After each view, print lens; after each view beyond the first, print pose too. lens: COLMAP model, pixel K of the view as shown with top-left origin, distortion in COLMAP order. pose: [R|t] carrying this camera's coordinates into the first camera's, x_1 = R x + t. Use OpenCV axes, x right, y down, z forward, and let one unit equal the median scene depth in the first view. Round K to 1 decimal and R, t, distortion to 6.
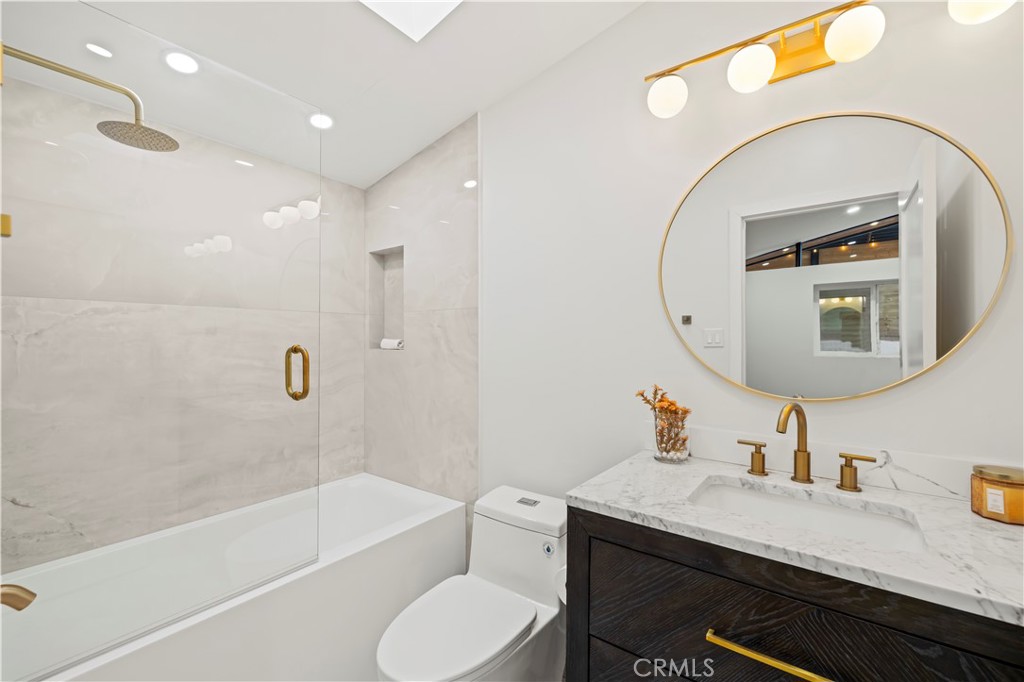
lens RADIAL K [[431.9, 0, 510.2], [0, 431.9, 335.2], [0, 0, 1]] dist [0.000211, -0.000035]
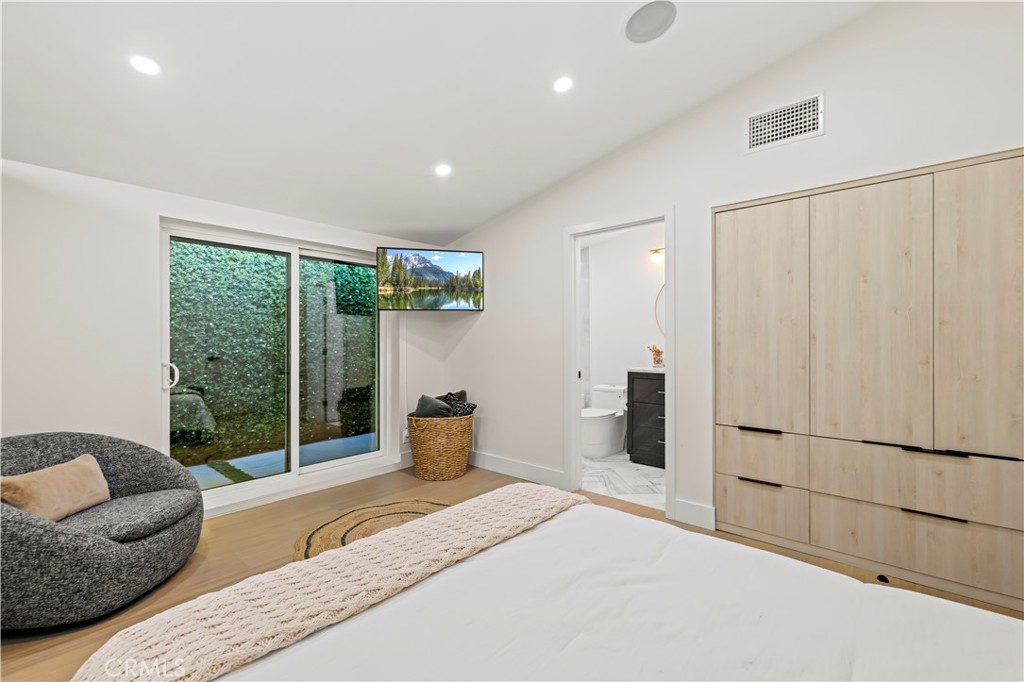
lens RADIAL K [[431.9, 0, 510.2], [0, 431.9, 335.2], [0, 0, 1]] dist [0.000211, -0.000035]
pose [[0.996861, -0.003845, -0.079076, -0.463131], [0.003637, 0.999990, -0.002783, 0.046022], [0.079086, 0.002486, 0.996865, -2.236863]]
